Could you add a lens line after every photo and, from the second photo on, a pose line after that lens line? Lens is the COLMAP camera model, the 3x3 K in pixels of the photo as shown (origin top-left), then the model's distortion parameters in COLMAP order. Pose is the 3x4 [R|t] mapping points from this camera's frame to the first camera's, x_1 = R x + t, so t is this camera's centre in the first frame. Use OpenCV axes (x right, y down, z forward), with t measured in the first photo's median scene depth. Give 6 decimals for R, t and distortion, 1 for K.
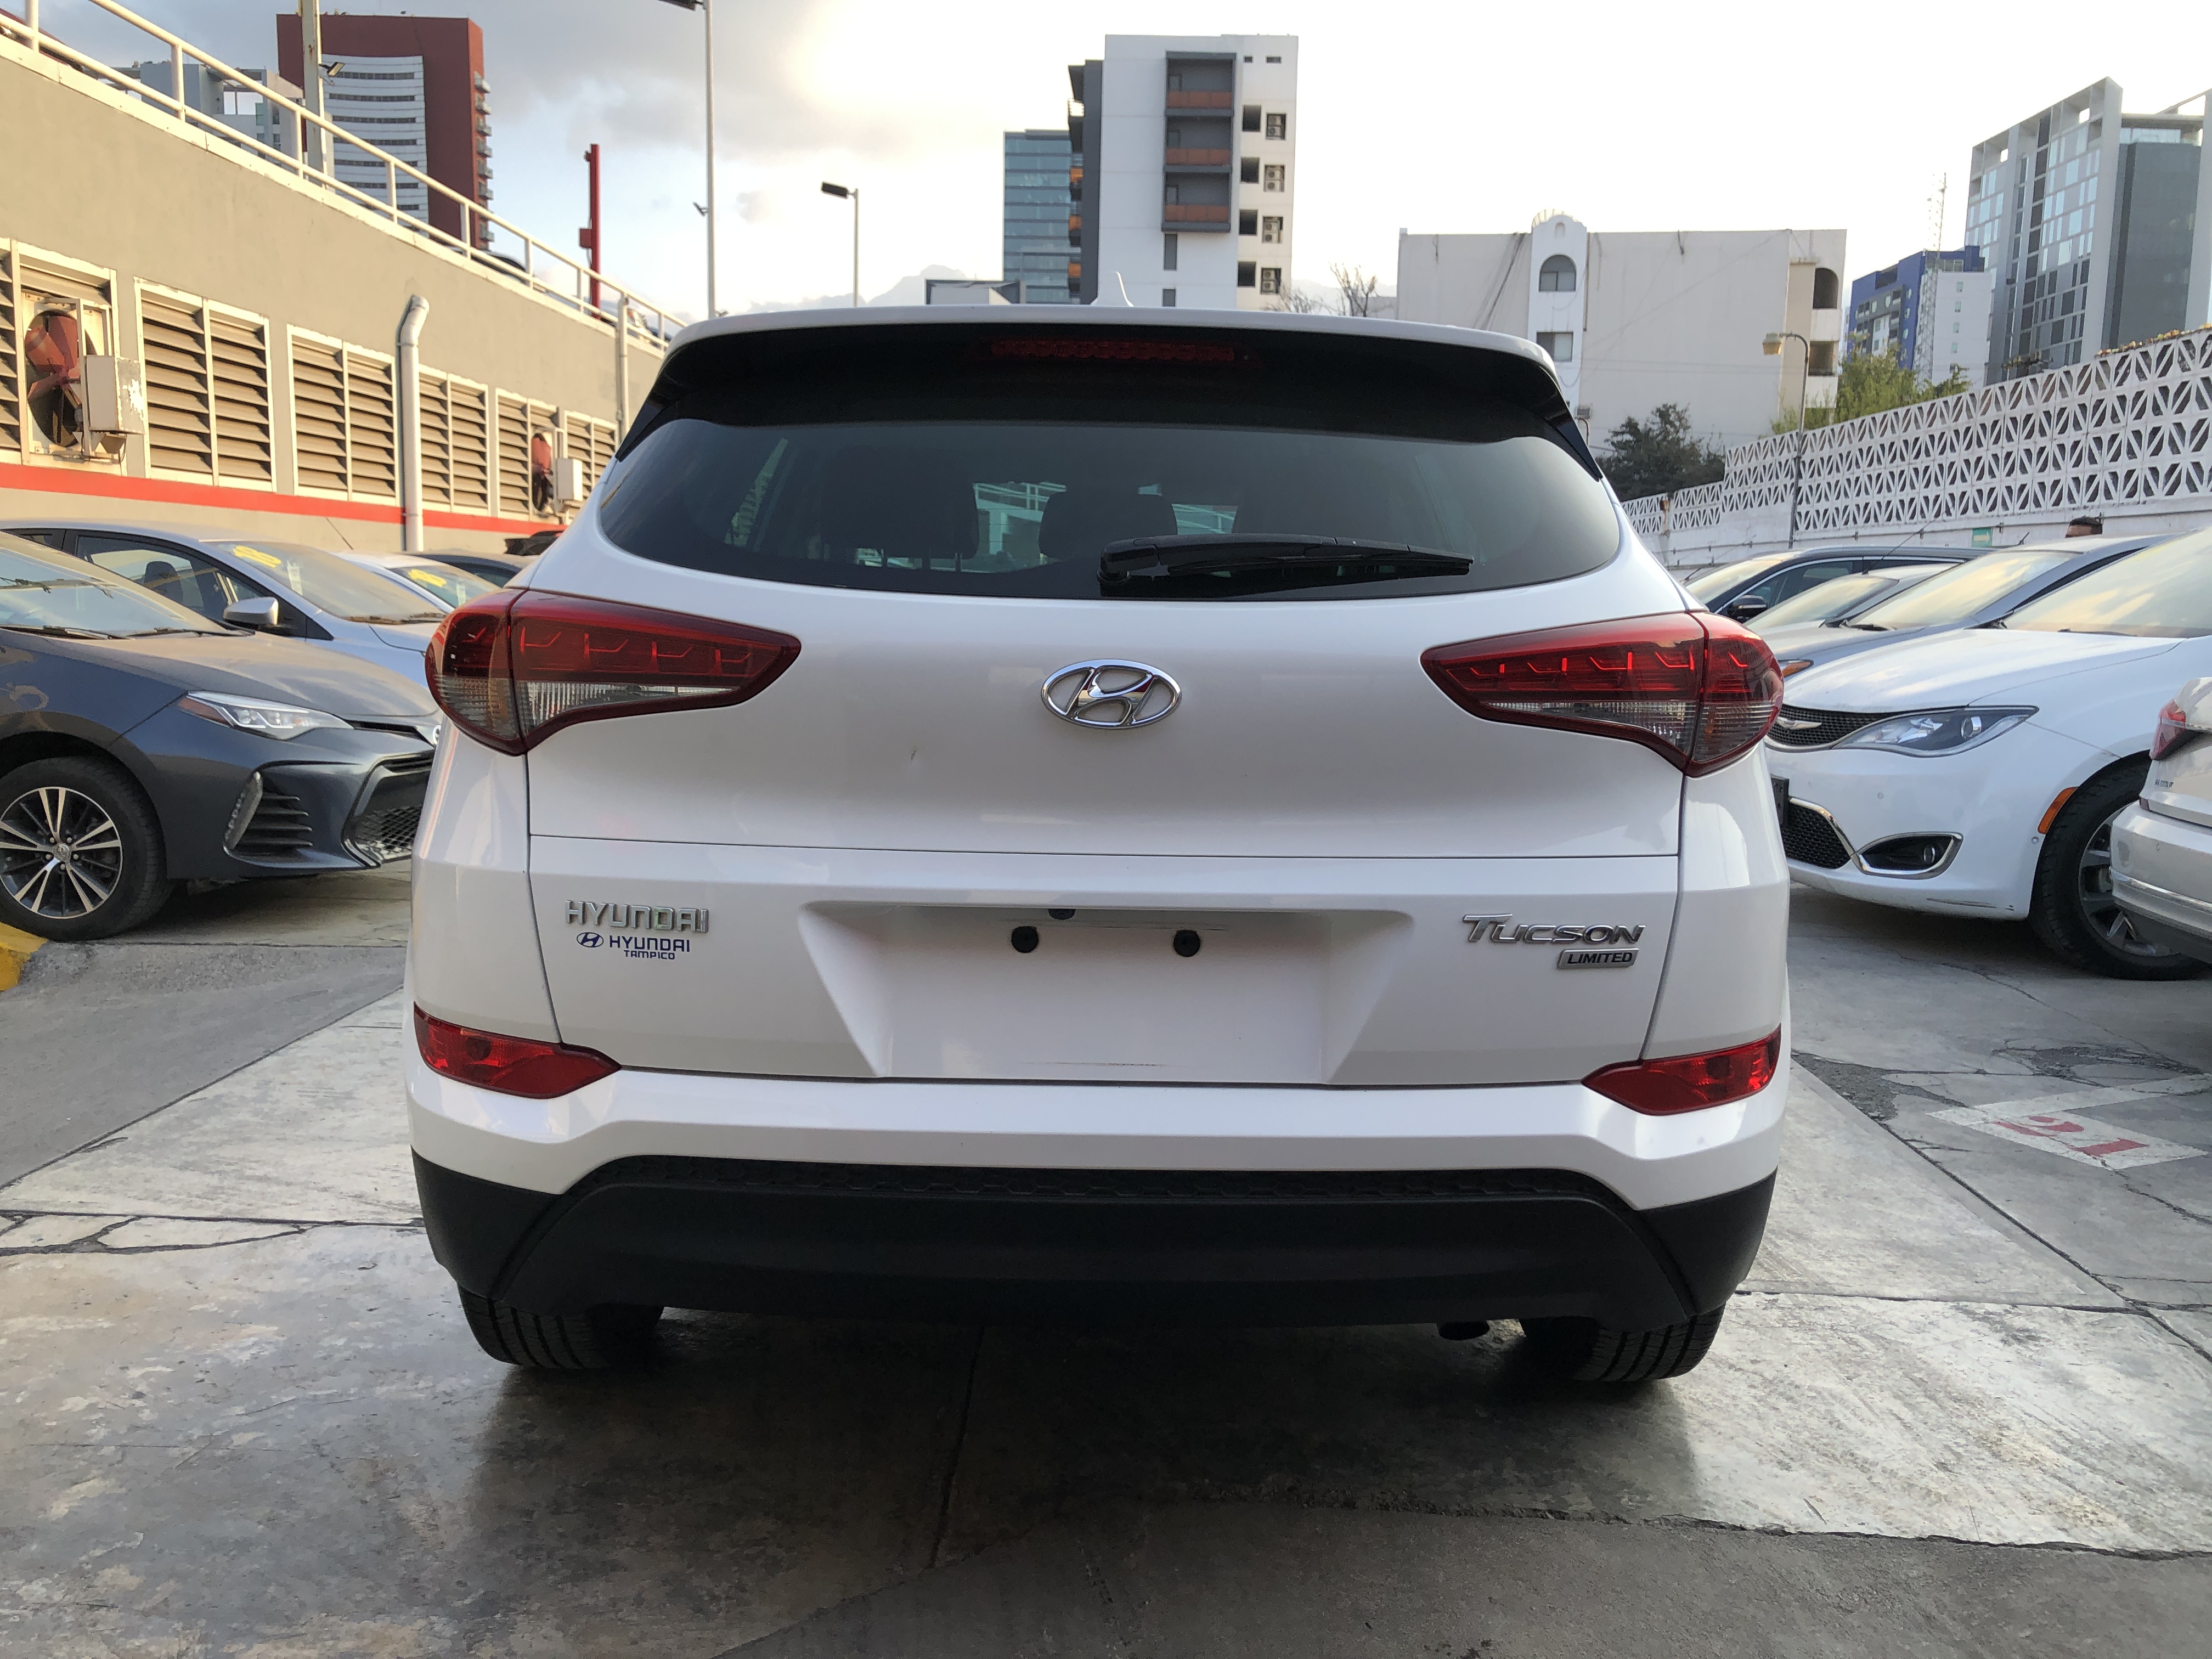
lens RADIAL K [[1788.4, 0, 1106.0], [0, 1788.4, 829.5], [0, 0, 1]] dist [0.045701, -0.050696]
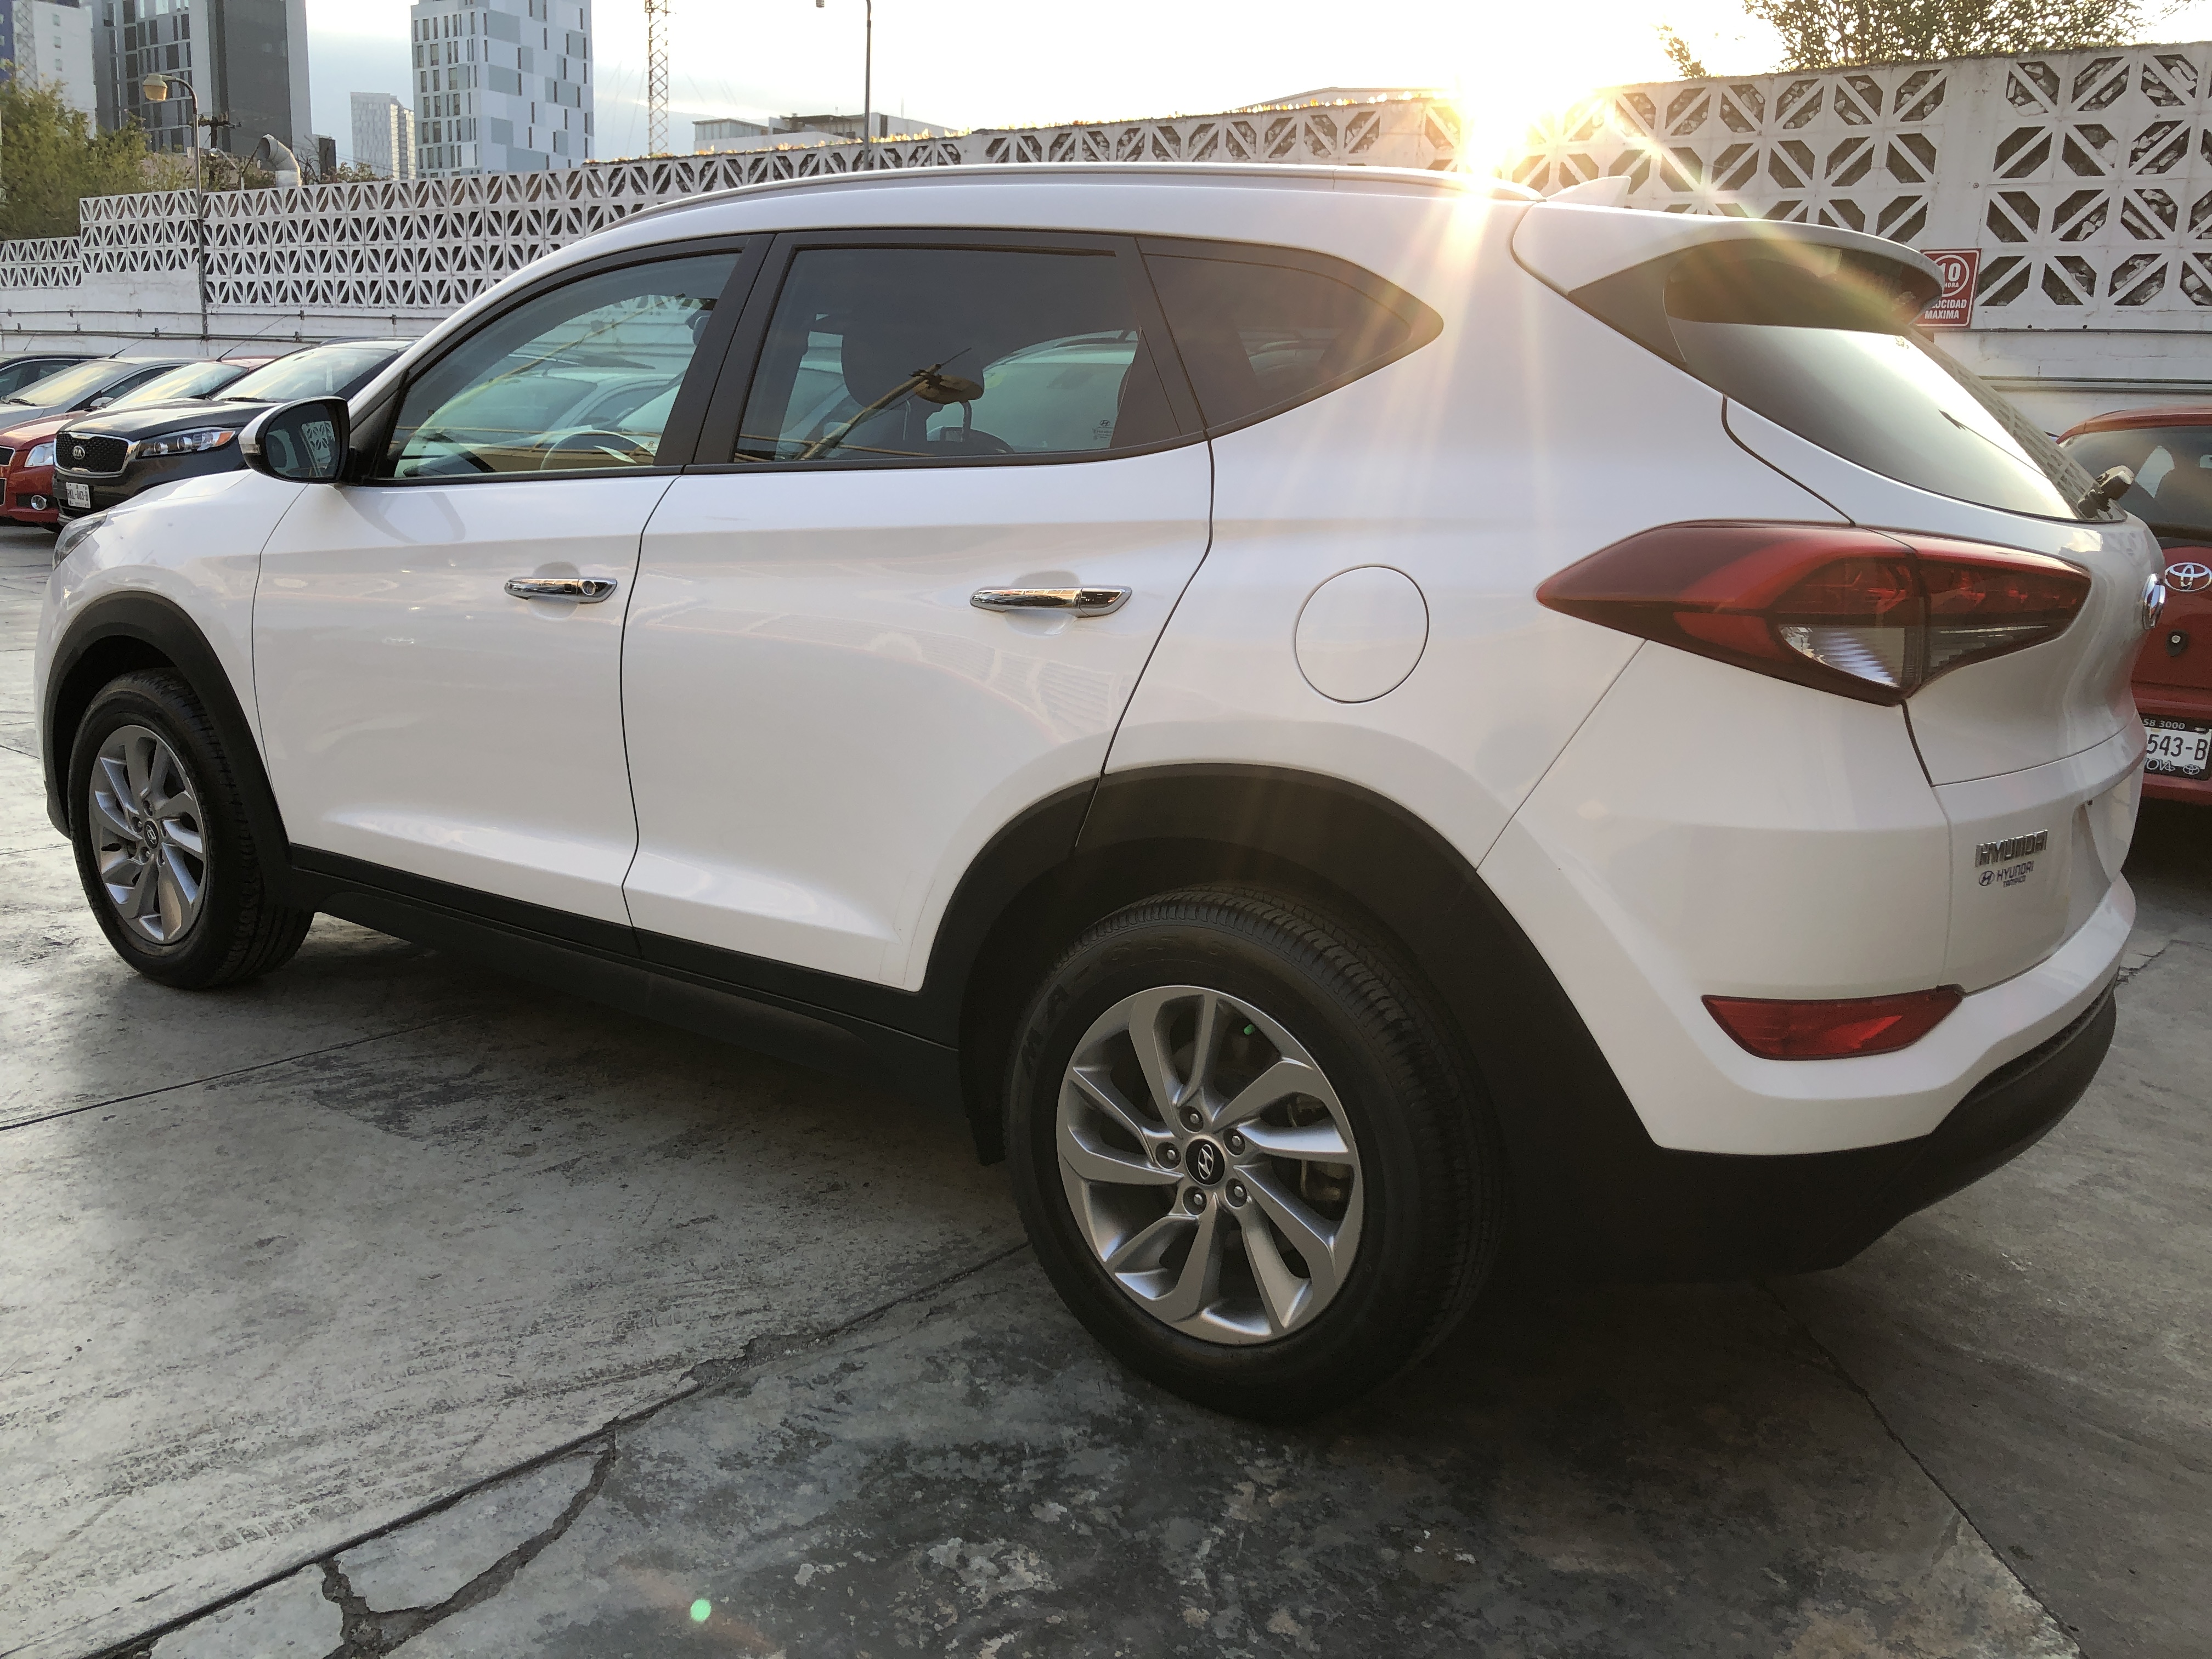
lens RADIAL K [[1788.4, 0, 1106.0], [0, 1788.4, 829.5], [0, 0, 1]] dist [0.045701, -0.050696]
pose [[0.602342, -0.165570, 0.780878, -0.746880], [0.068601, 0.985370, 0.156013, -0.085830], [-0.795285, -0.040404, 0.604888, 0.425413]]
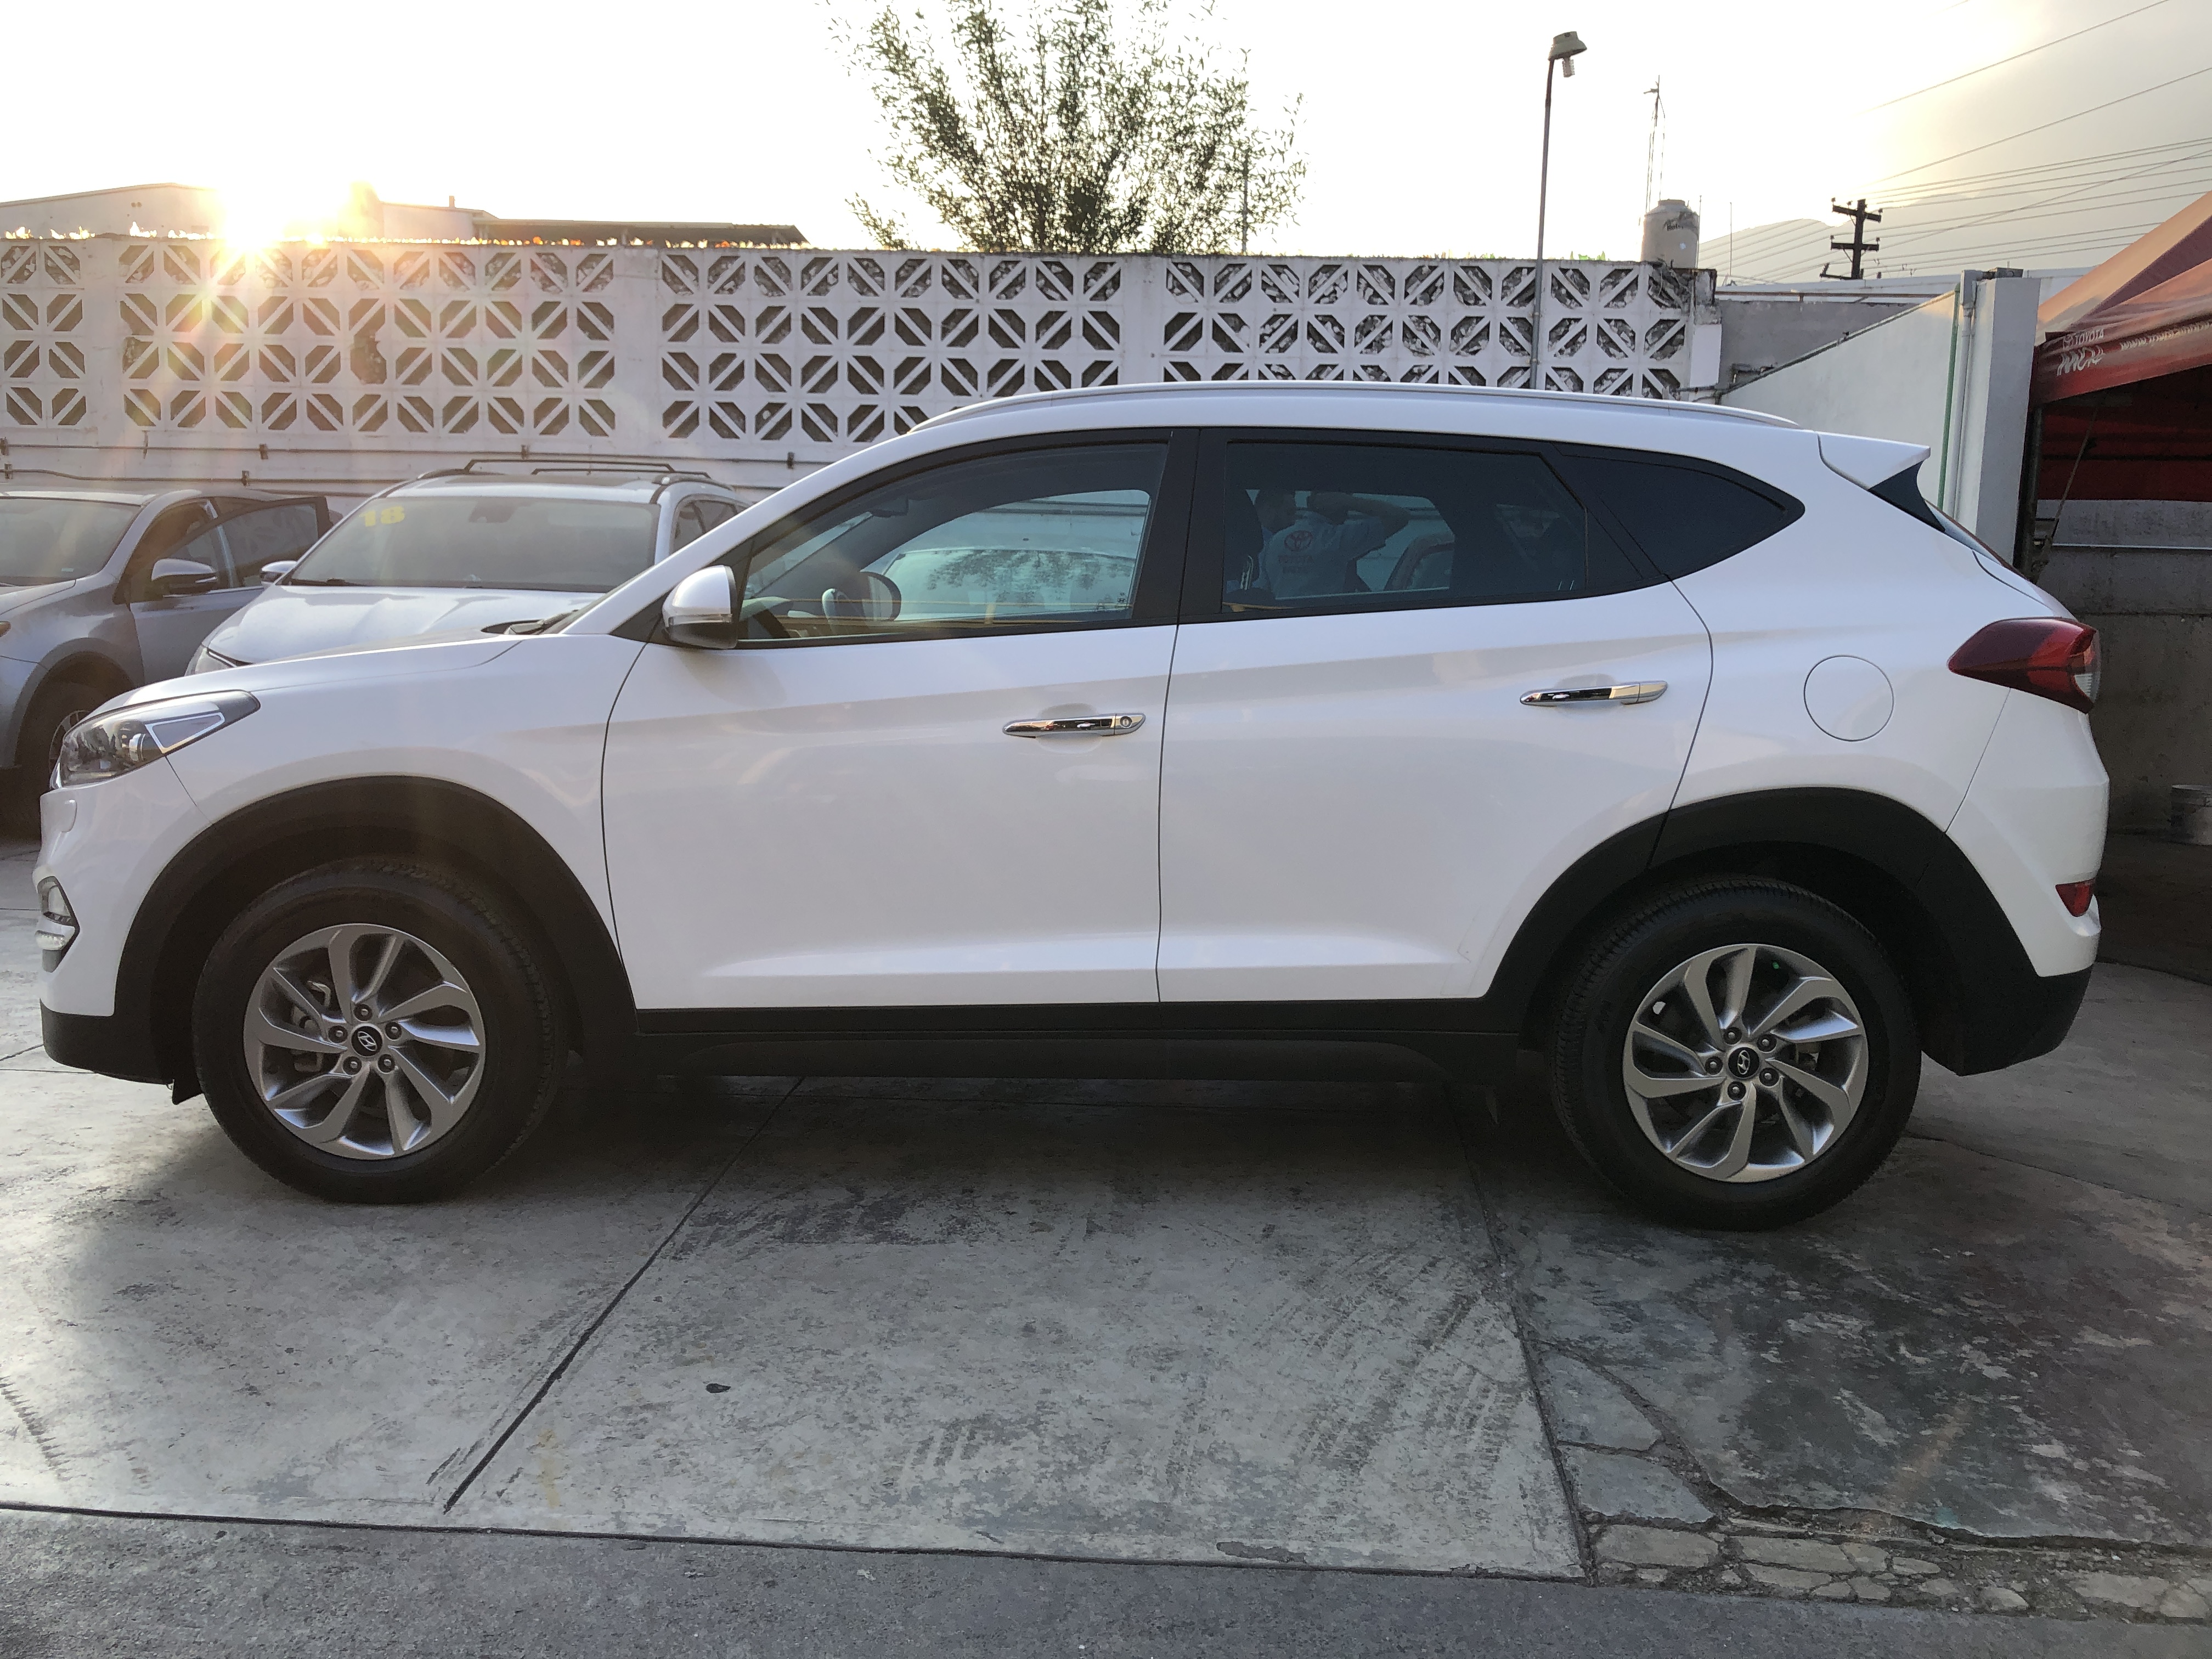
lens RADIAL K [[1761.4, 0, 1114.2], [0, 1761.4, 857.6], [0, 0, 1]] dist [0.116203, -0.379854]
pose [[0.034924, -0.174812, 0.983982, -1.165333], [0.111840, 0.979082, 0.169972, -0.170364], [-0.993112, 0.104112, 0.053744, 1.048874]]
